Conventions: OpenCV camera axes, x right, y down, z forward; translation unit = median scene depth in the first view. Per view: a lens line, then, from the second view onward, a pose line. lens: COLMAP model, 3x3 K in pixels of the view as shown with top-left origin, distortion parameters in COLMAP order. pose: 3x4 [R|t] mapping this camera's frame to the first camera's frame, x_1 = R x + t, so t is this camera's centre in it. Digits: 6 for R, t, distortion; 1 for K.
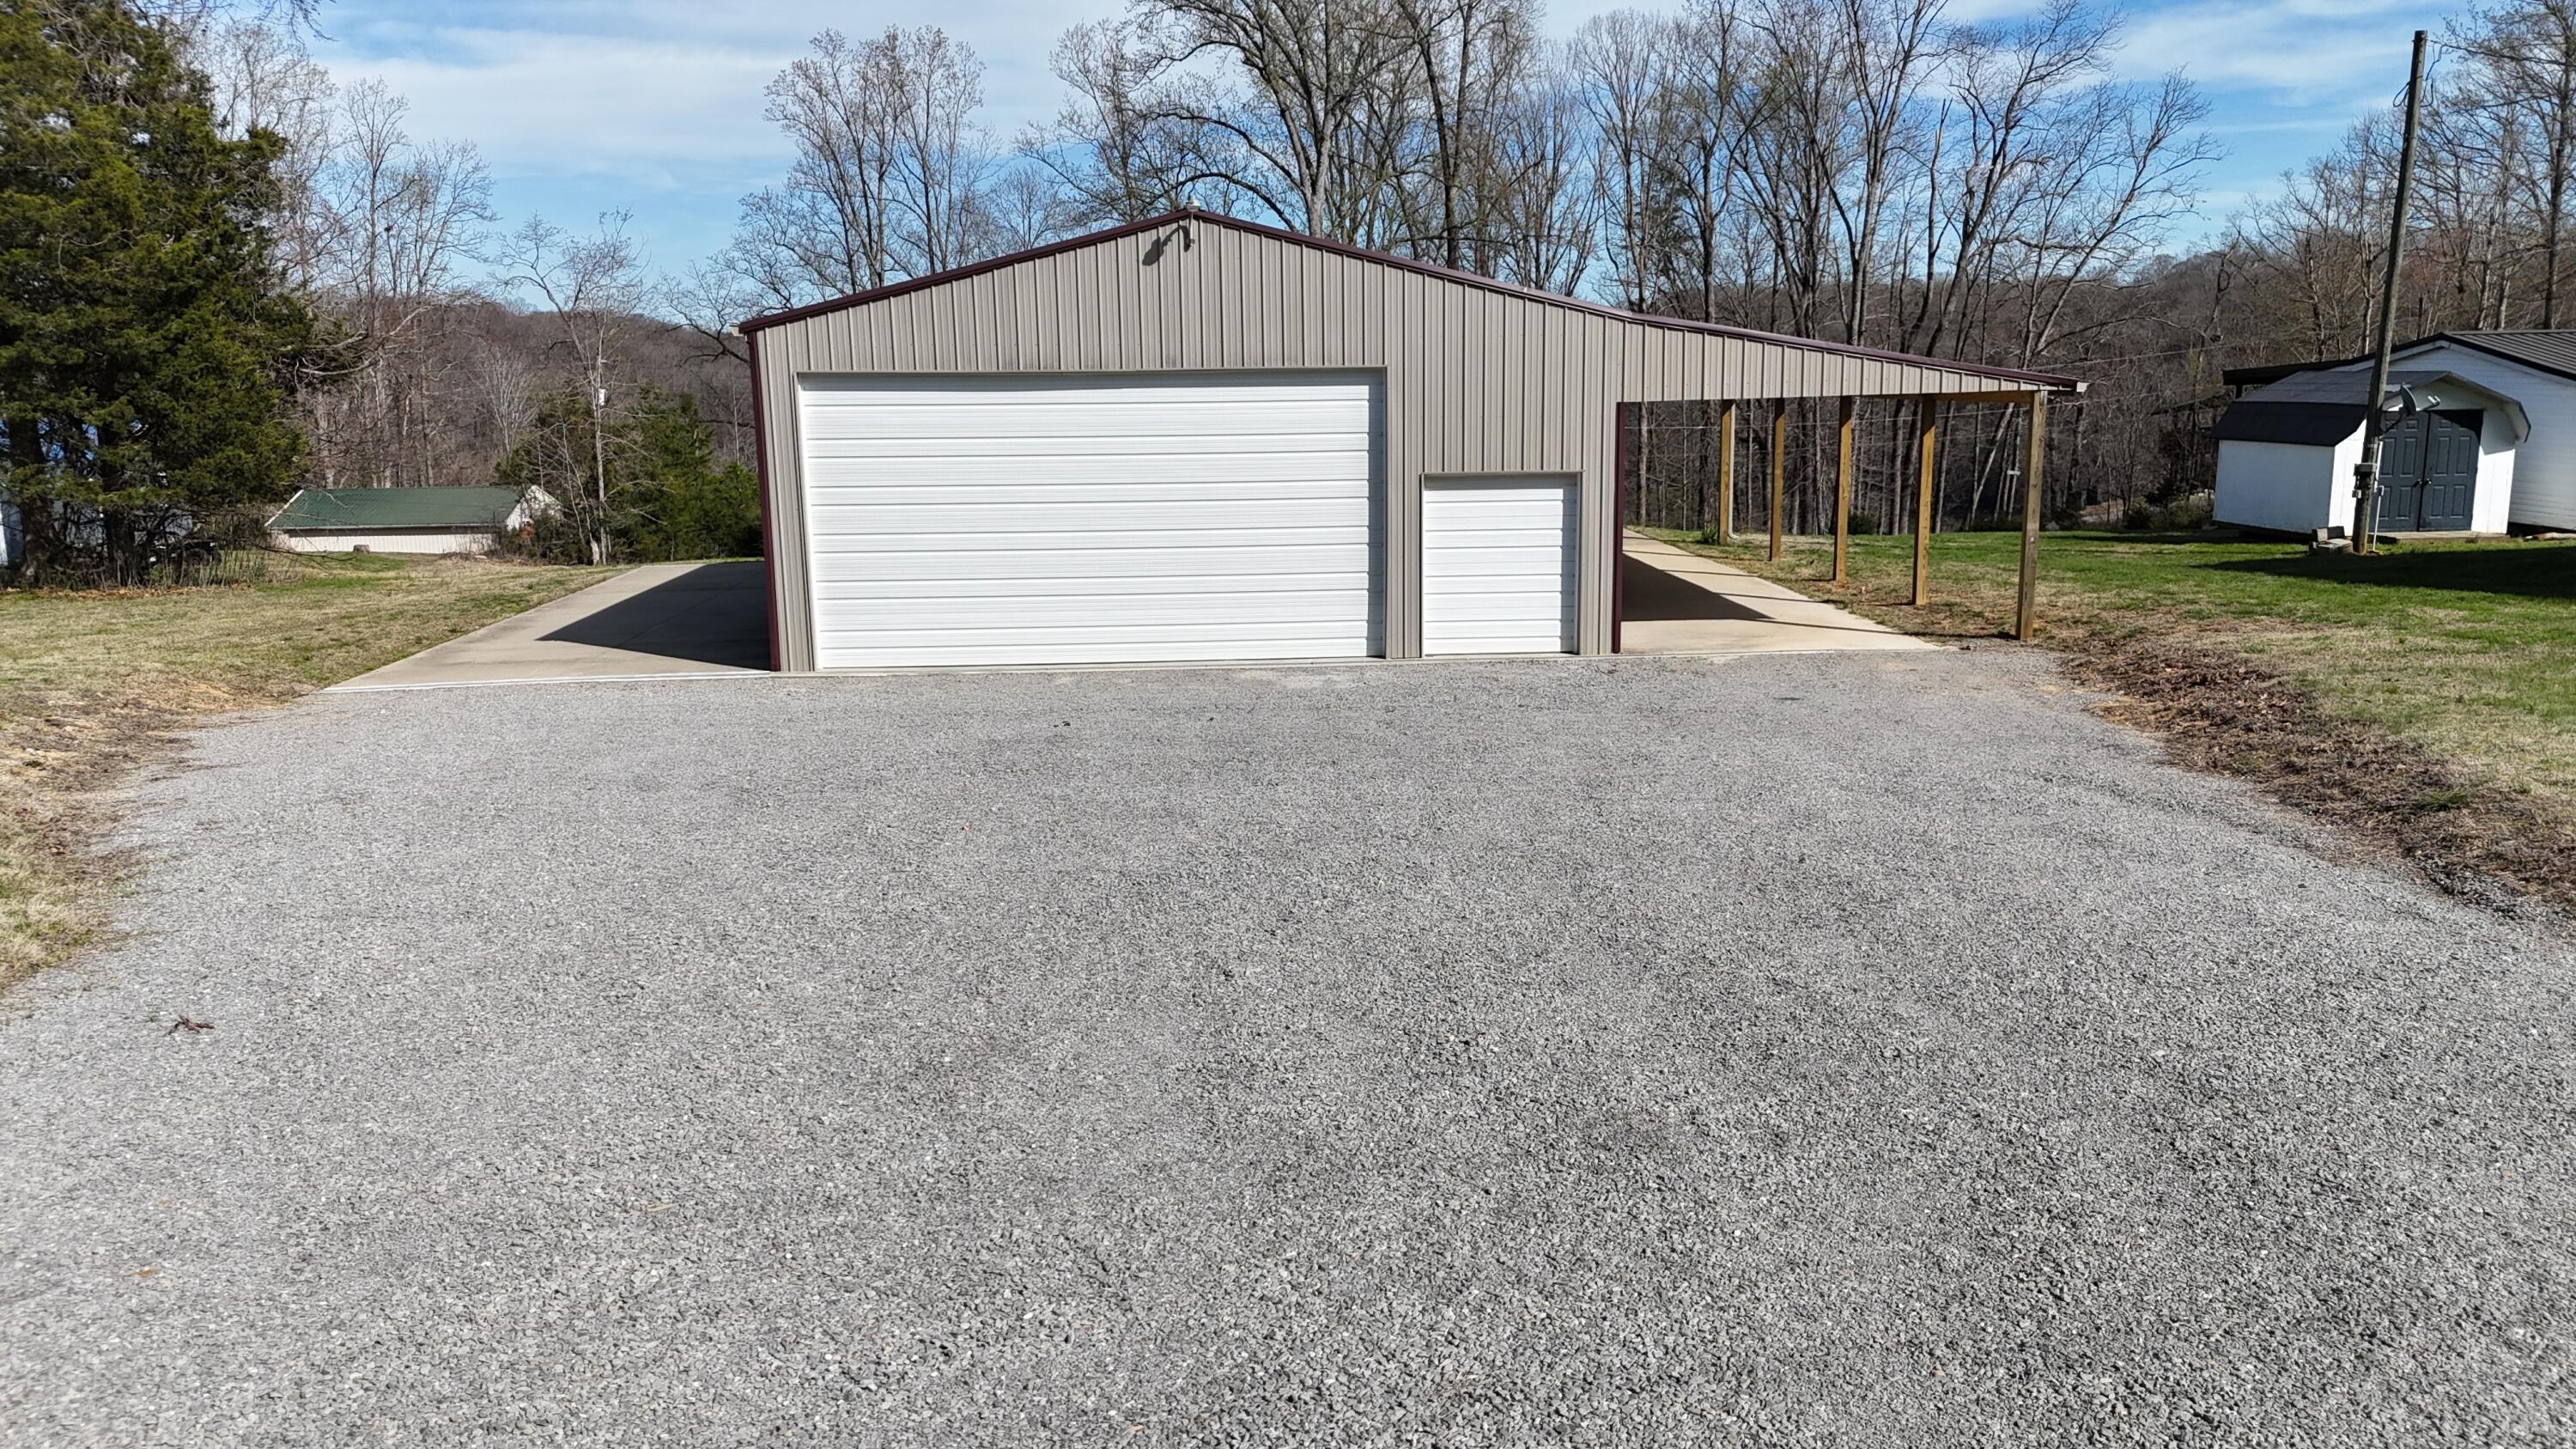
lens RADIAL K [[1811.6, 0, 1269.6], [0, 1811.6, 723.8], [0, 0, 1]] dist [0.029963, 0.001873]
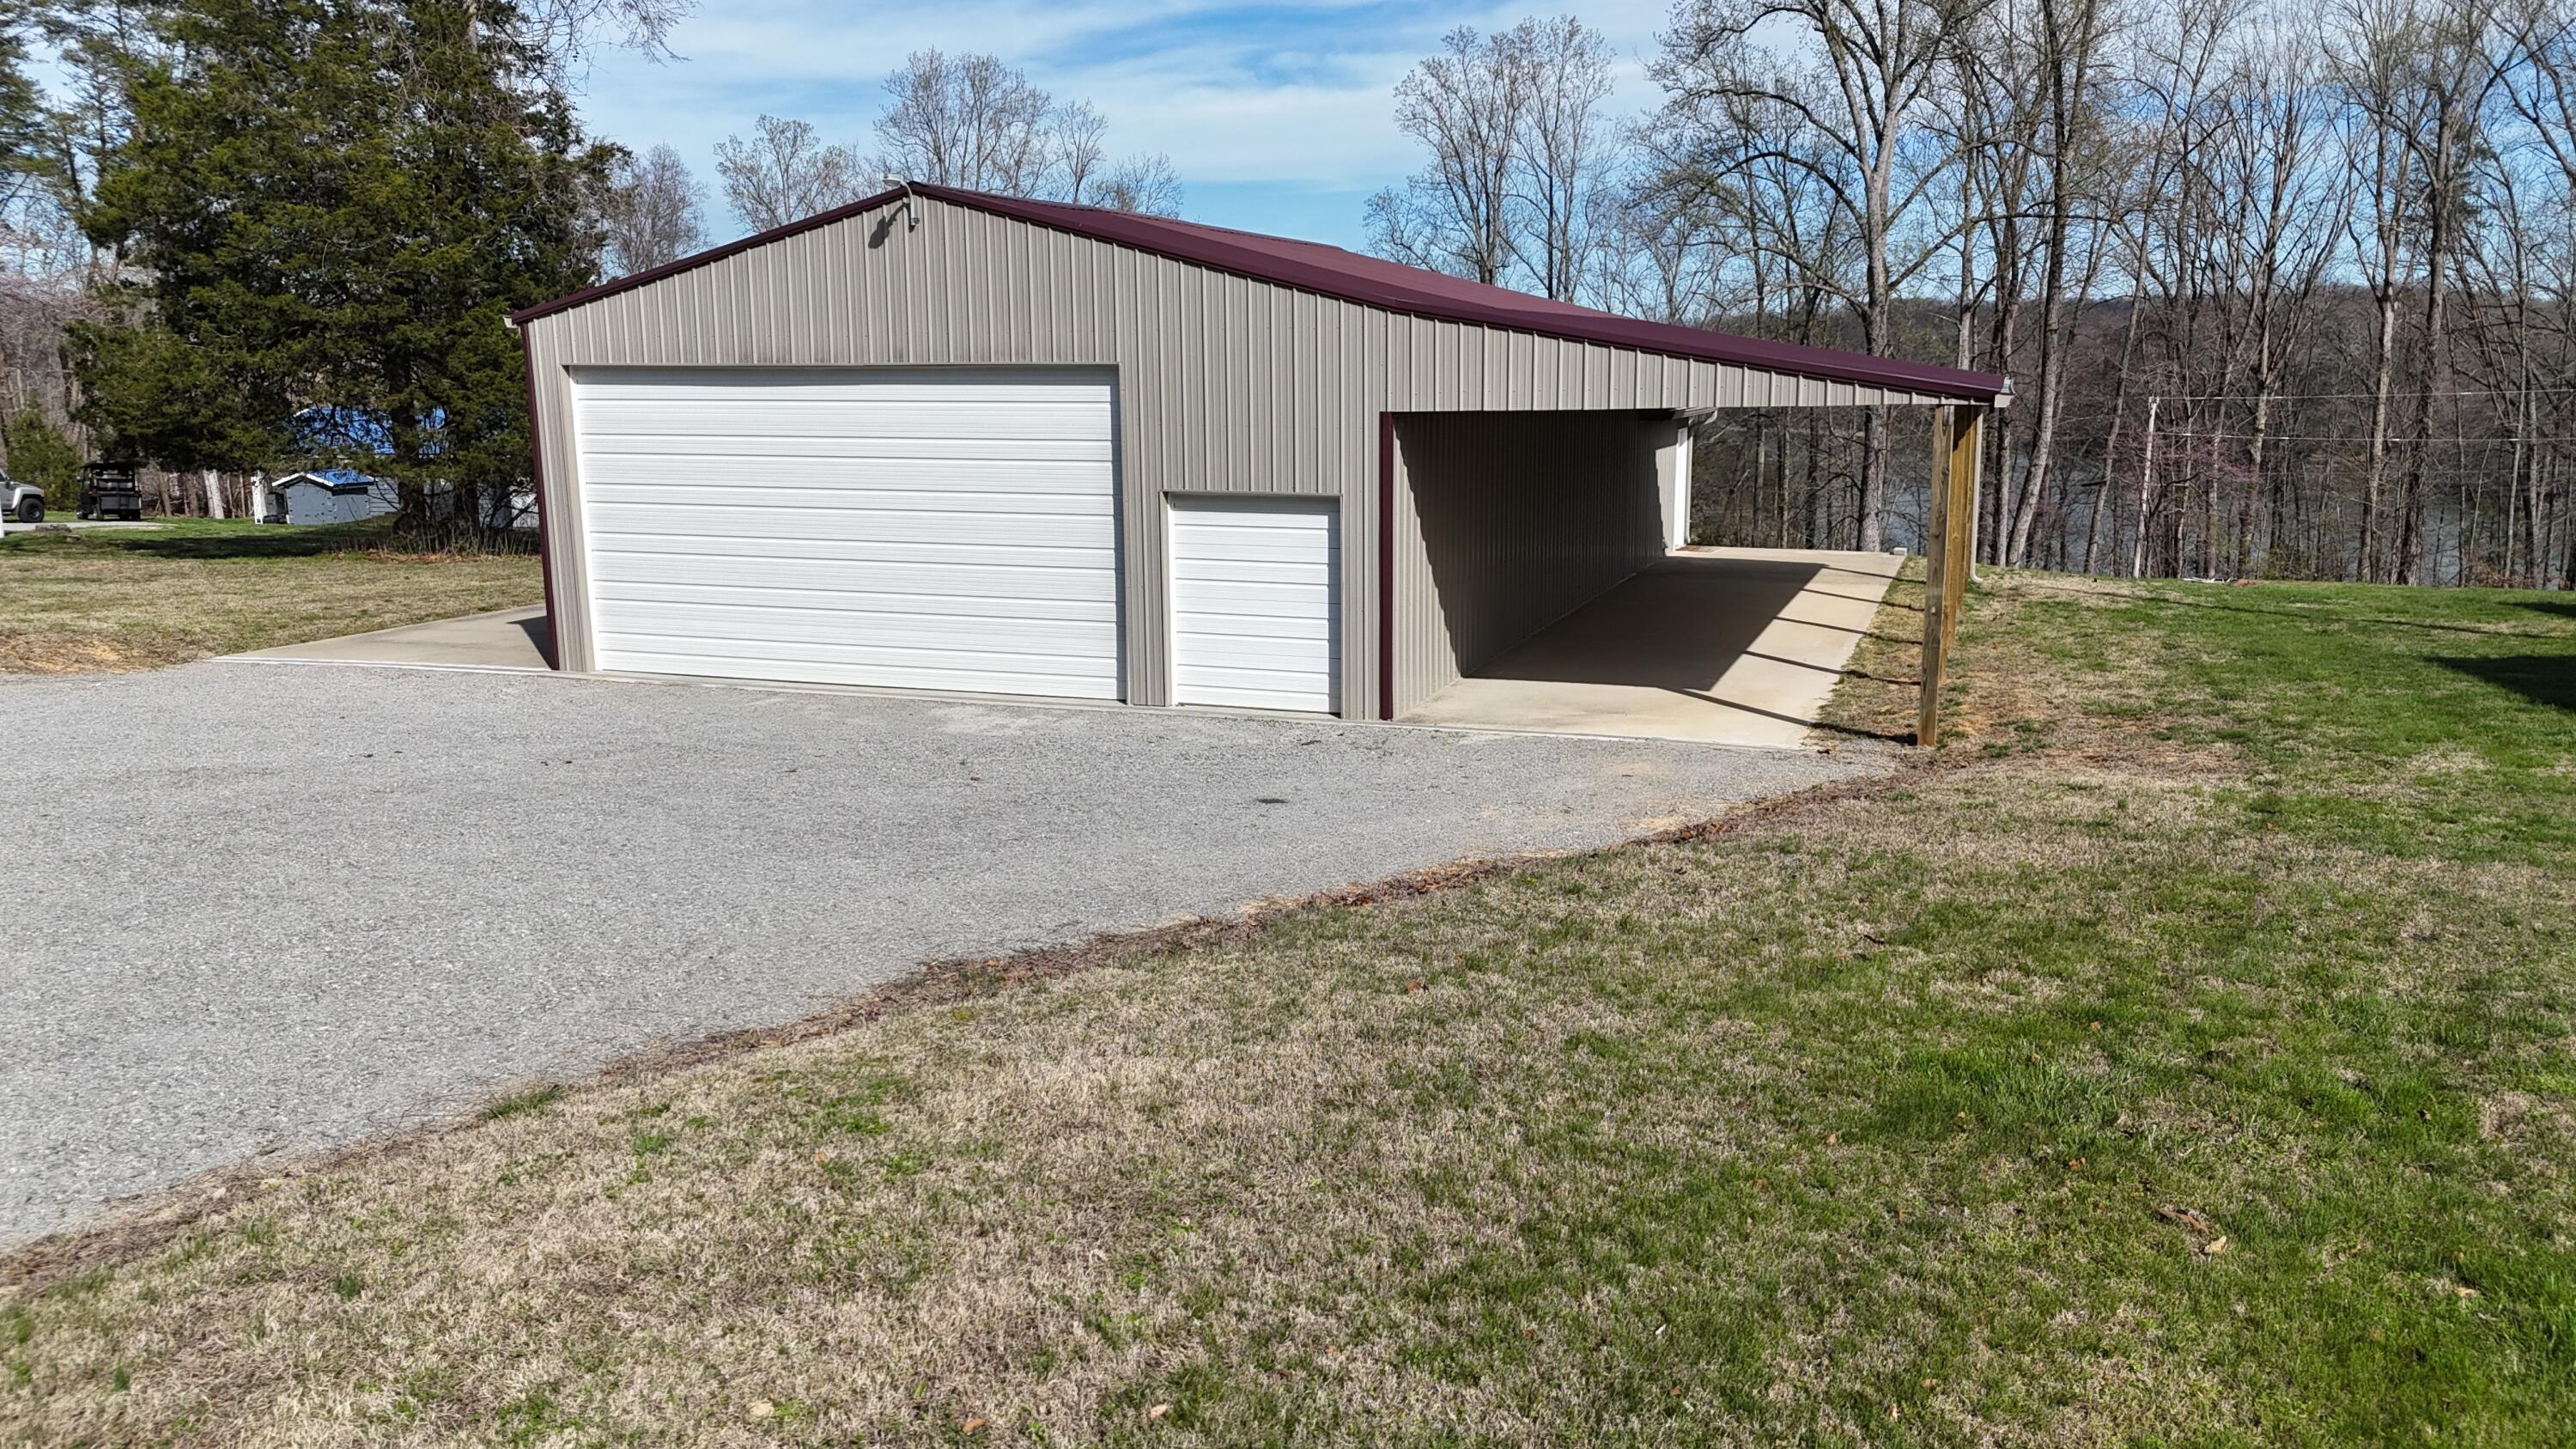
lens RADIAL K [[1784.0, 0, 1298.2], [0, 1784.0, 760.3], [0, 0, 1]] dist [0.019242, -0.002672]
pose [[0.917336, 0.092428, -0.387235, 0.474142], [-0.082988, 0.995704, 0.041068, -0.051598], [0.389367, -0.005537, 0.921066, 0.253705]]
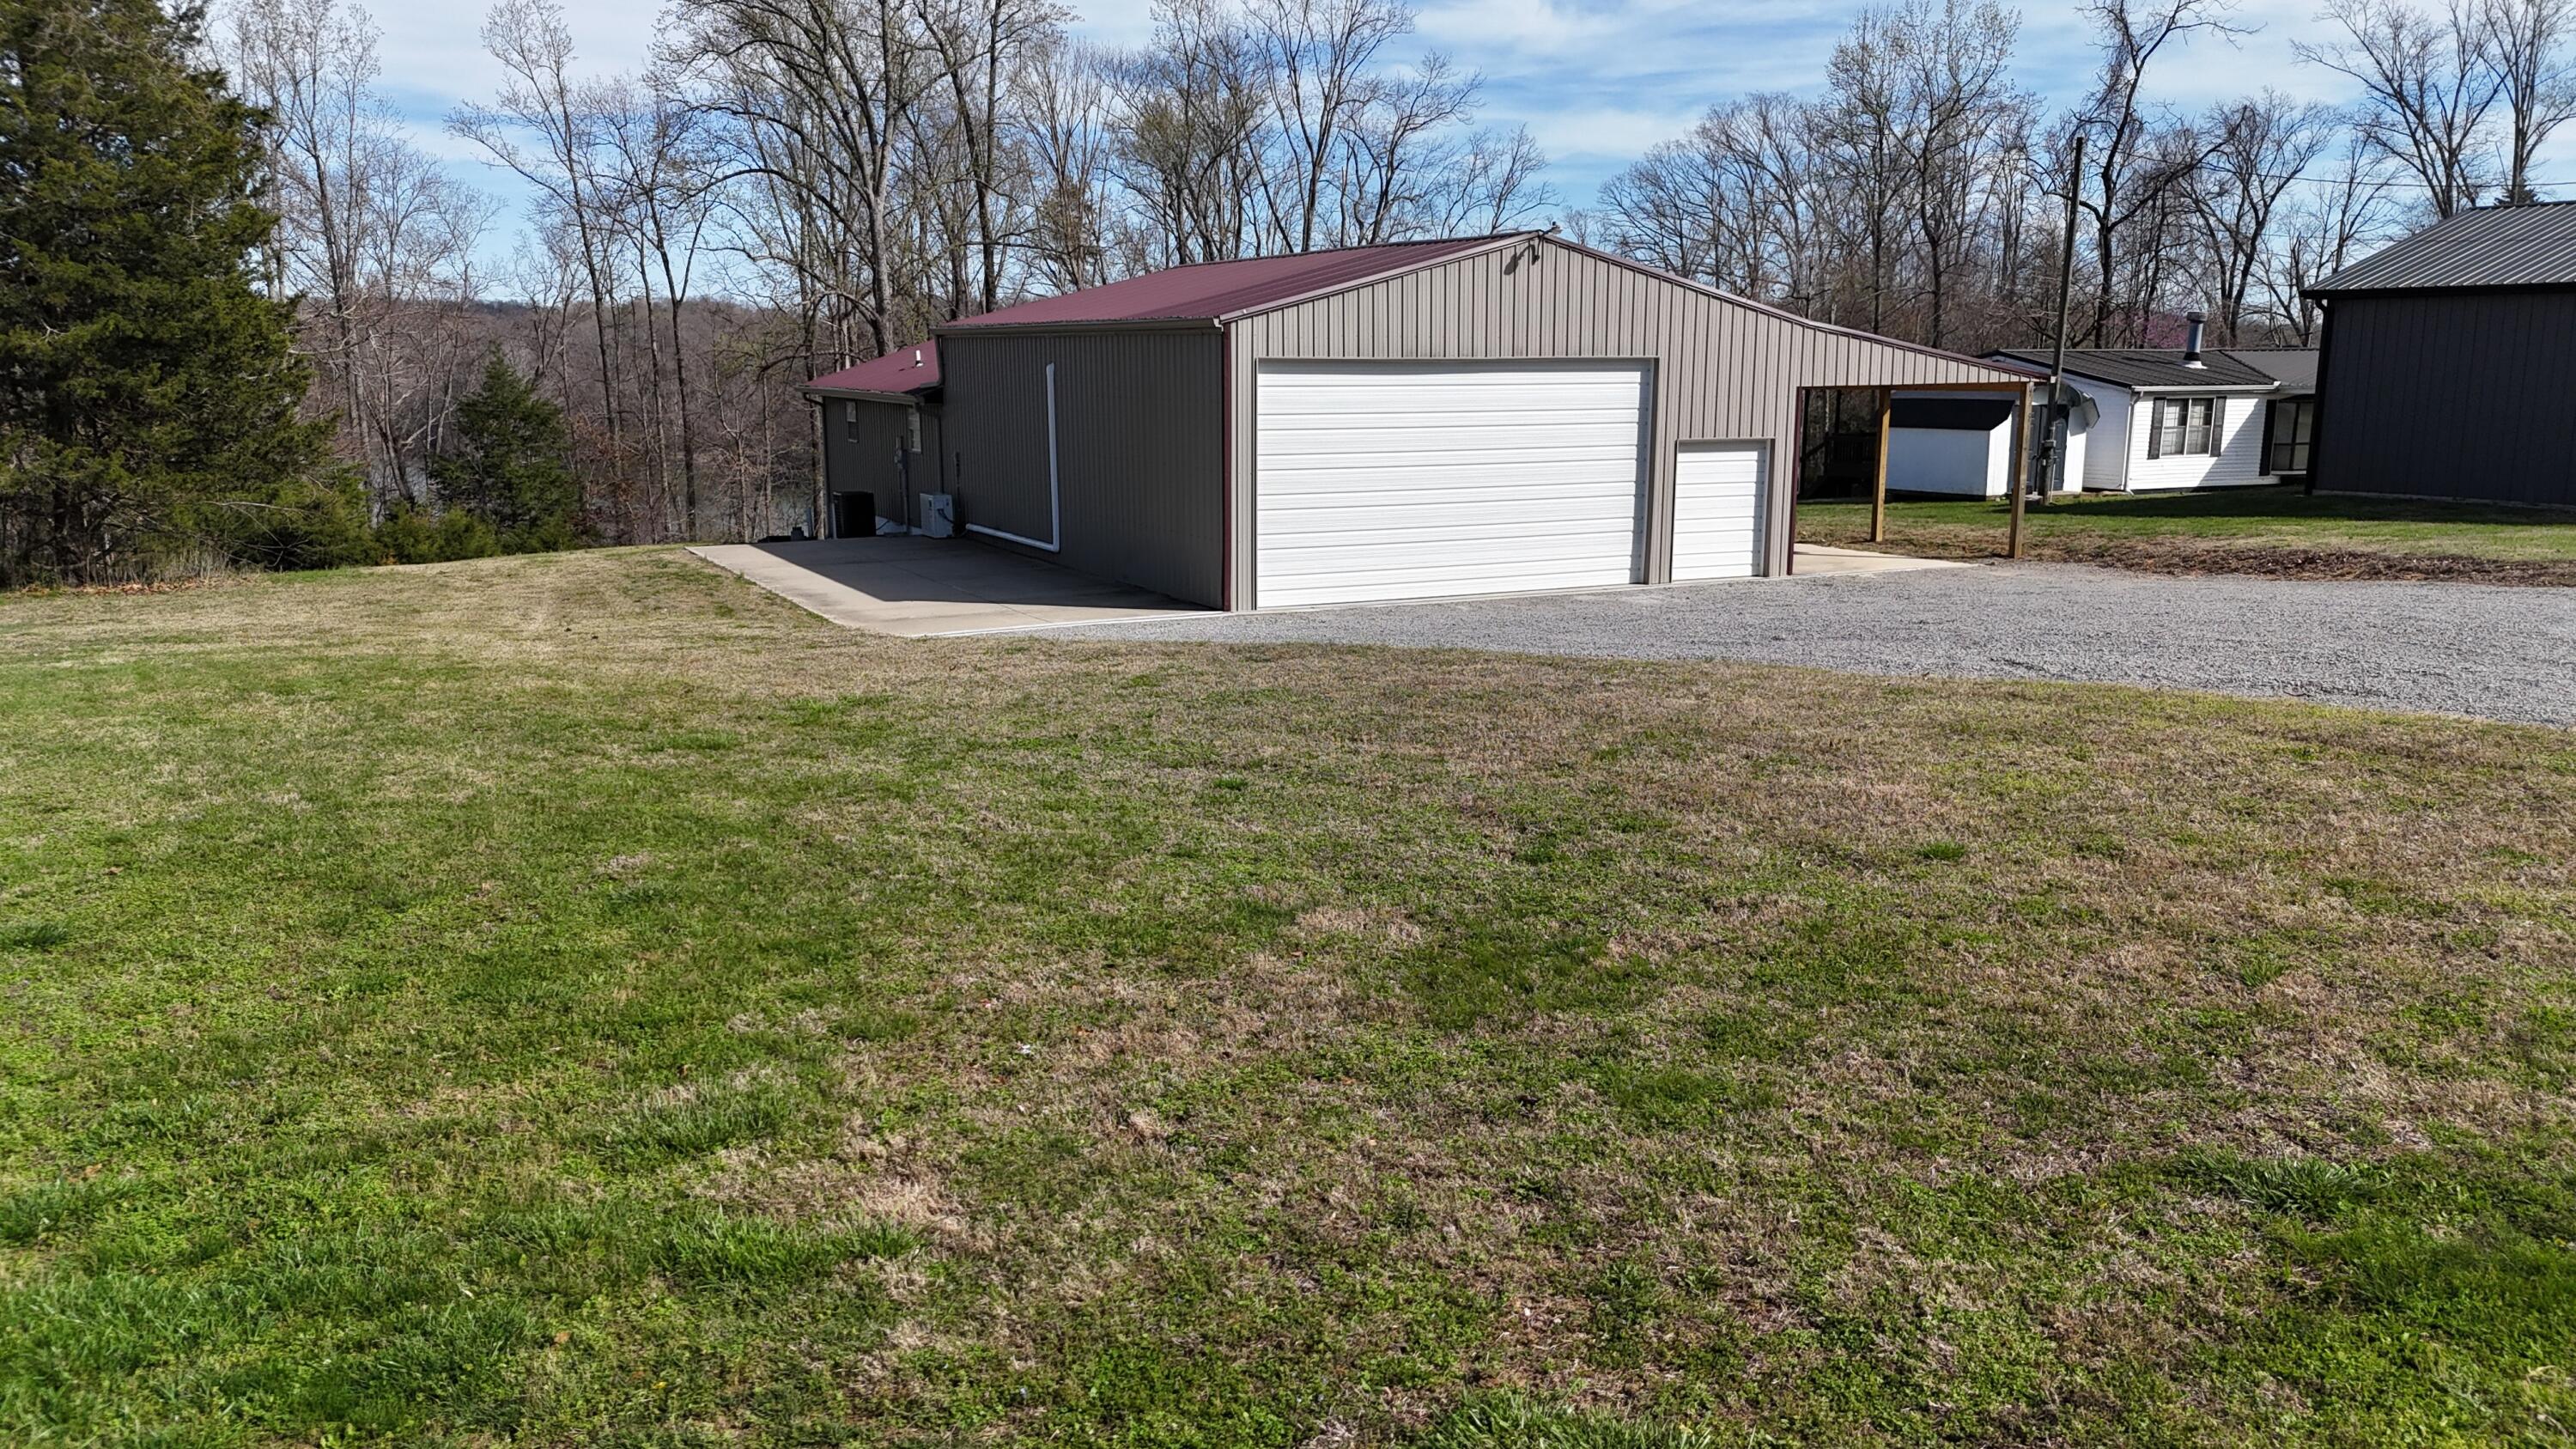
lens RADIAL K [[1811.6, 0, 1269.6], [0, 1811.6, 723.8], [0, 0, 1]] dist [0.029963, 0.001873]
pose [[0.922356, -0.062570, 0.381241, -0.691034], [0.064056, 0.997907, 0.008804, 0.034736], [-0.380994, 0.016301, 0.924434, -0.091037]]
